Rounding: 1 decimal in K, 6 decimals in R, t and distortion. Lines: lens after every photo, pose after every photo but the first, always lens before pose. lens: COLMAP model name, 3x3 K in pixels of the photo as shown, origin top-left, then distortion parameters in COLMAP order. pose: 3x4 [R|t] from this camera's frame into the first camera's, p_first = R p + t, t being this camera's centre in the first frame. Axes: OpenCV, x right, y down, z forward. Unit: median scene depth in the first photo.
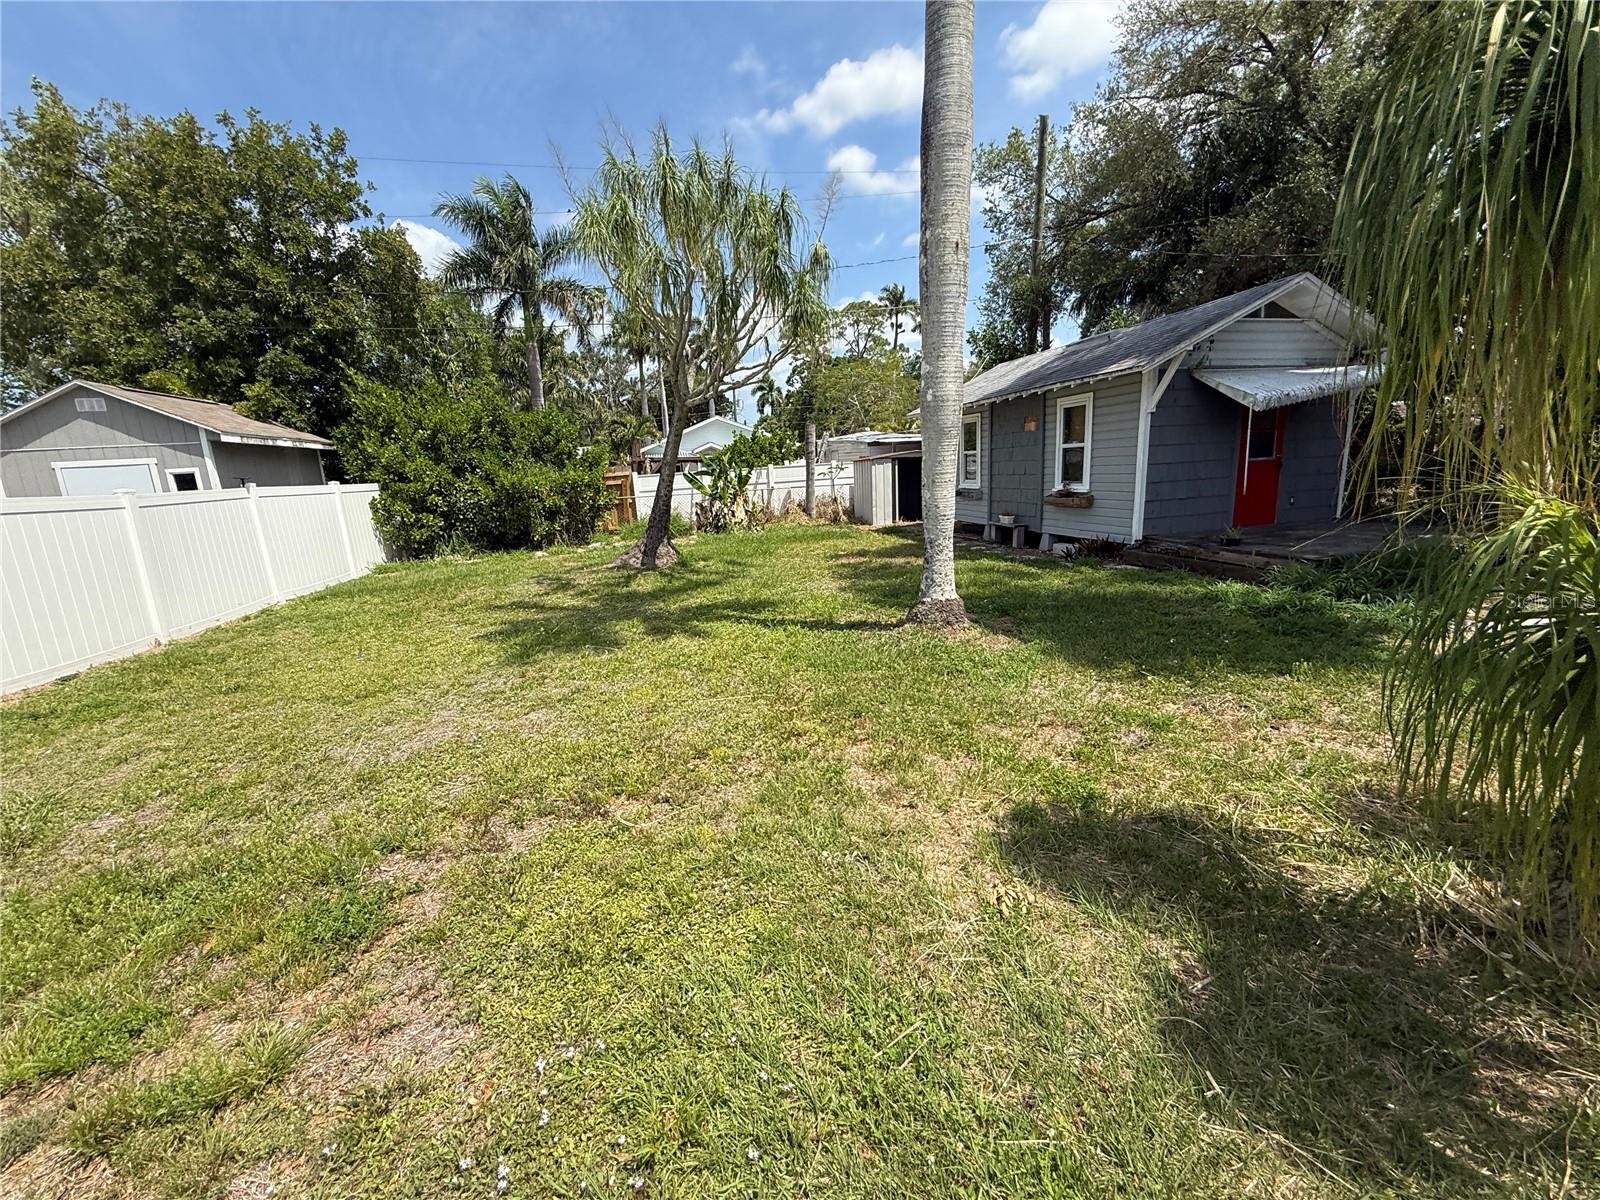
lens RADIAL K [[636.8, 0, 801.0], [0, 636.8, 604.9], [0, 0, 1]] dist [-0.001712, -0.000663]
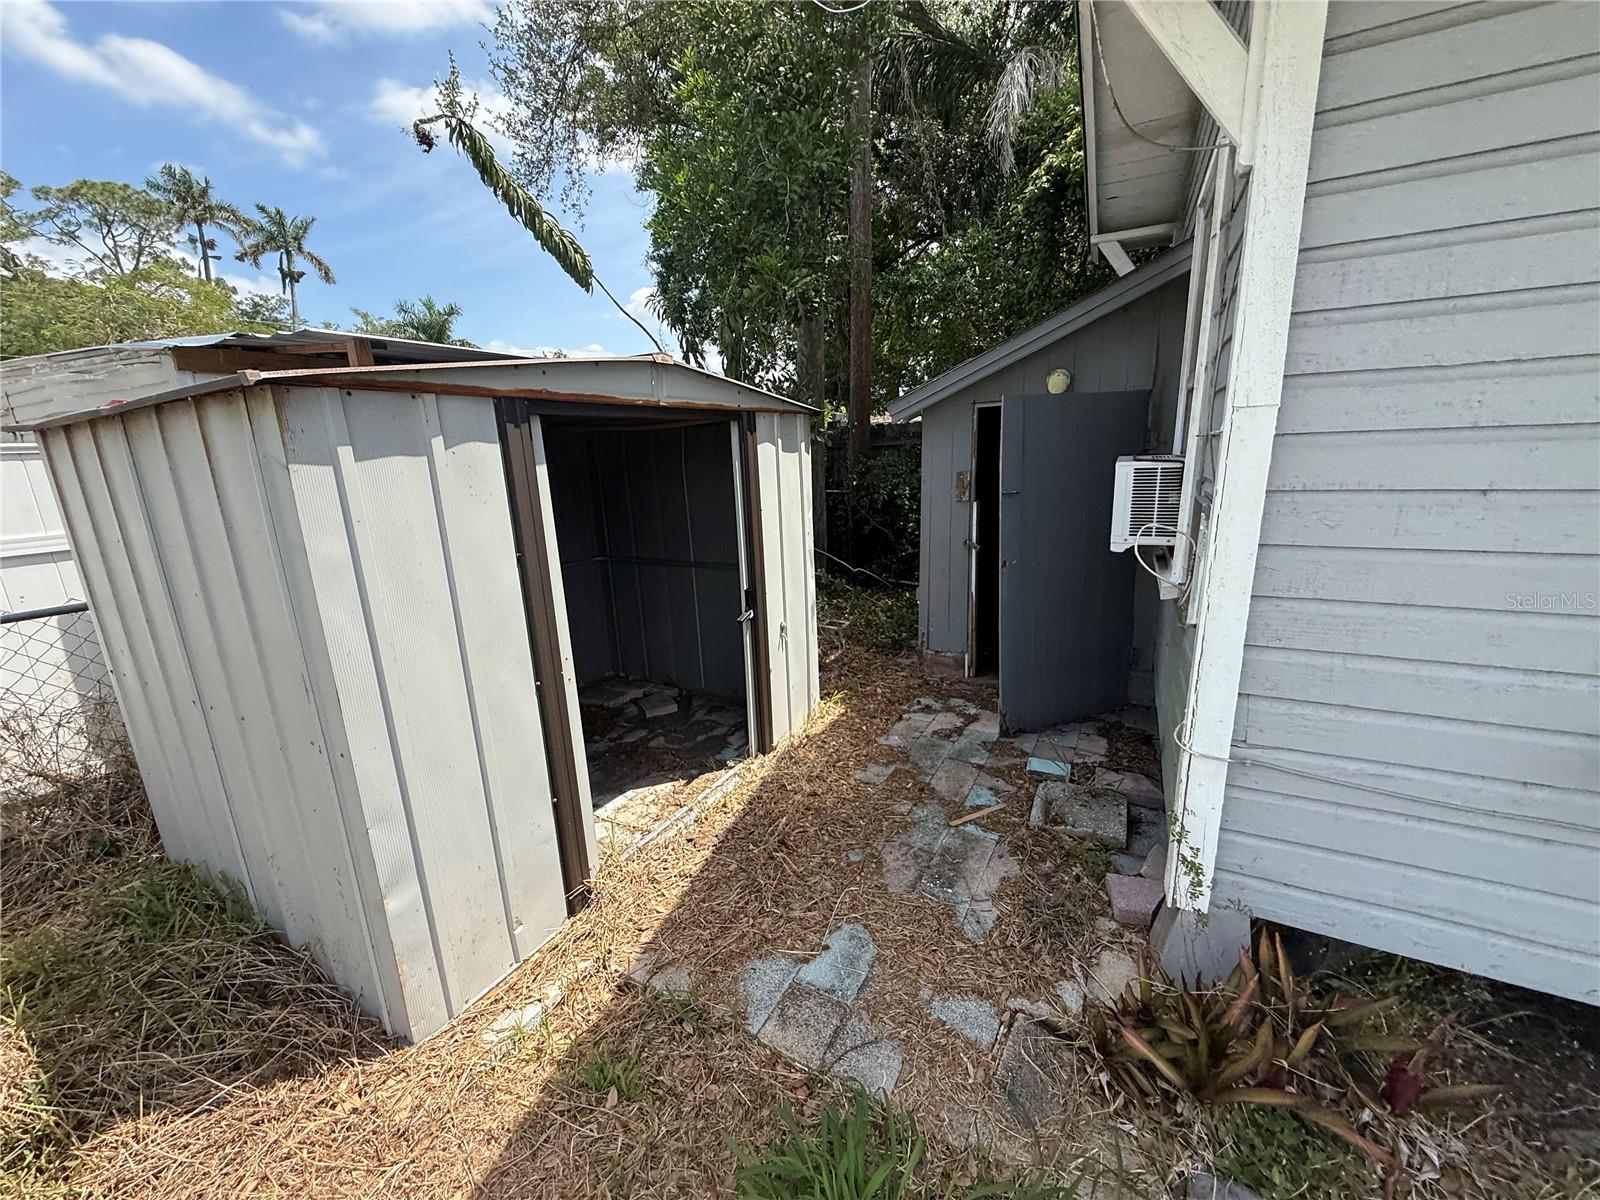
lens RADIAL K [[636.8, 0, 801.5], [0, 636.8, 600.9], [0, 0, 1]] dist [-0.001712, -0.000663]
pose [[0.650393, -0.152905, 0.744049, 0.088071], [0.167421, 0.984298, 0.055930, -0.193597], [-0.740918, 0.088193, 0.665780, 0.894922]]
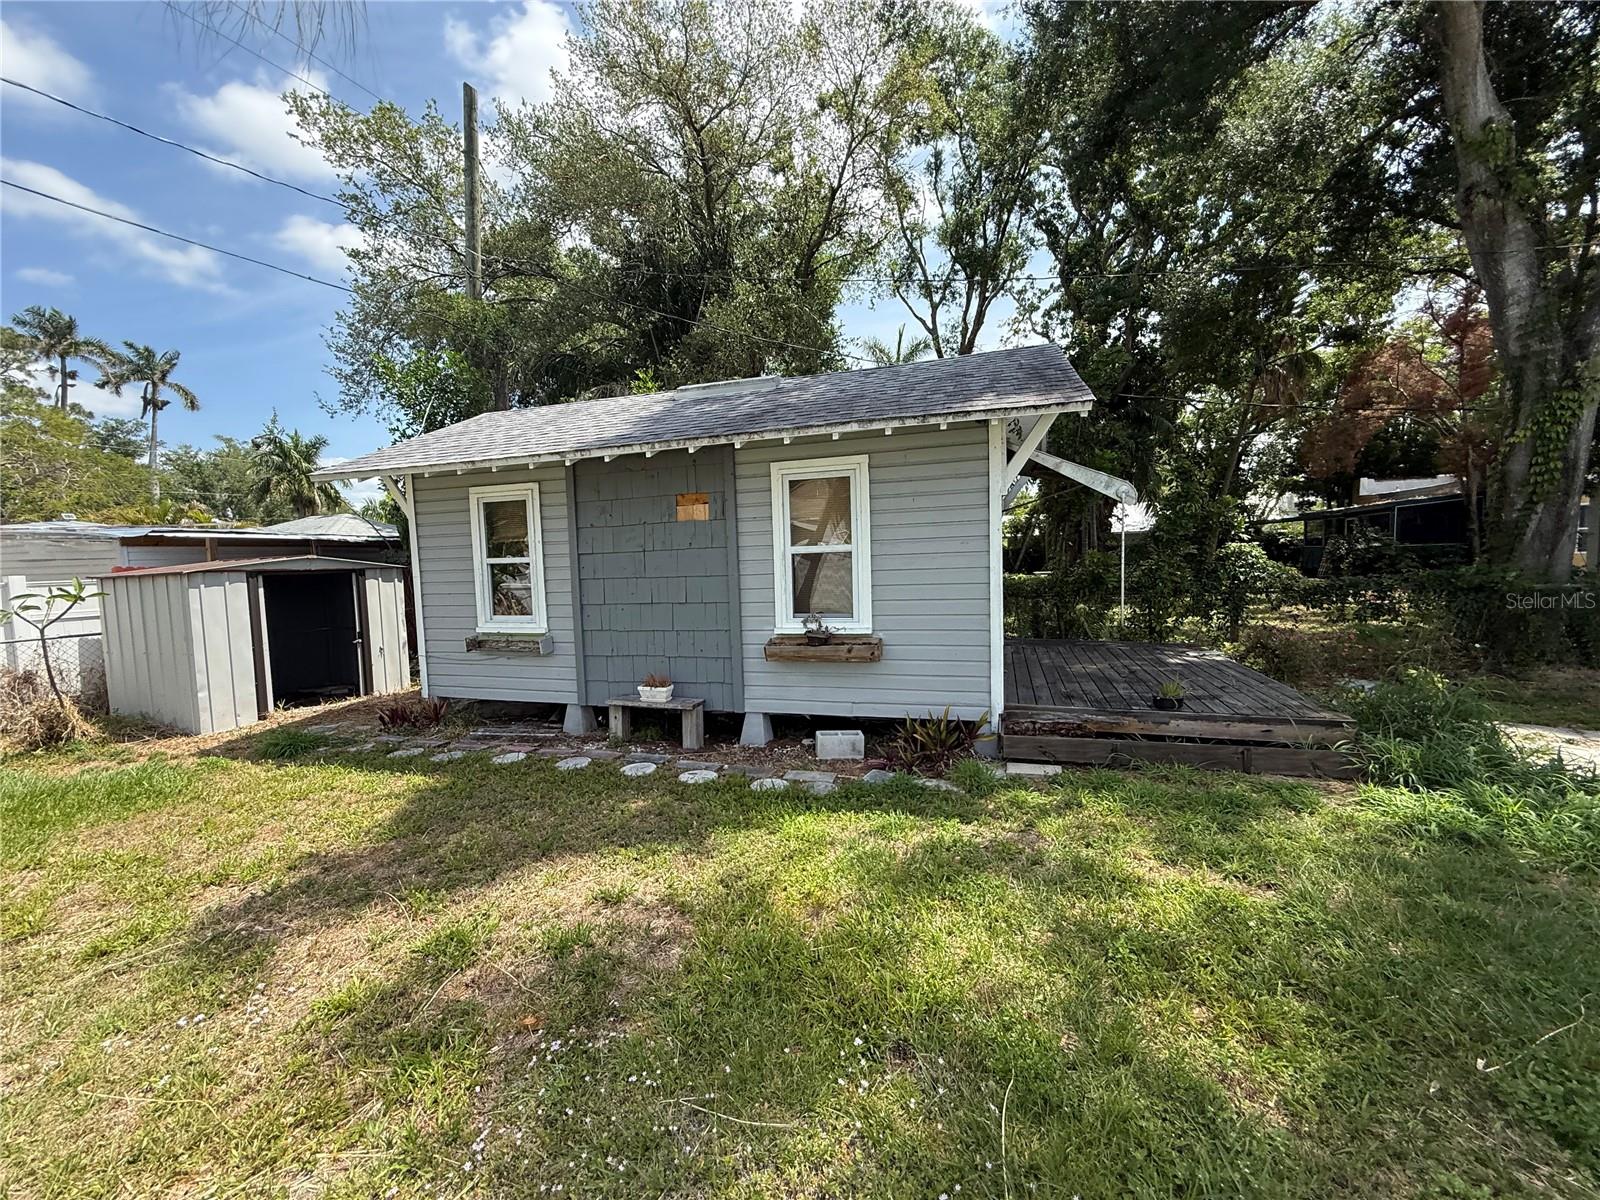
lens RADIAL K [[636.8, 0, 798.6], [0, 636.8, 605.7], [0, 0, 1]] dist [-0.001712, -0.000663]
pose [[0.525784, -0.025175, 0.850245, -0.026332], [0.185088, 0.978998, -0.085469, -0.104399], [-0.830237, 0.202309, 0.519401, 0.484695]]
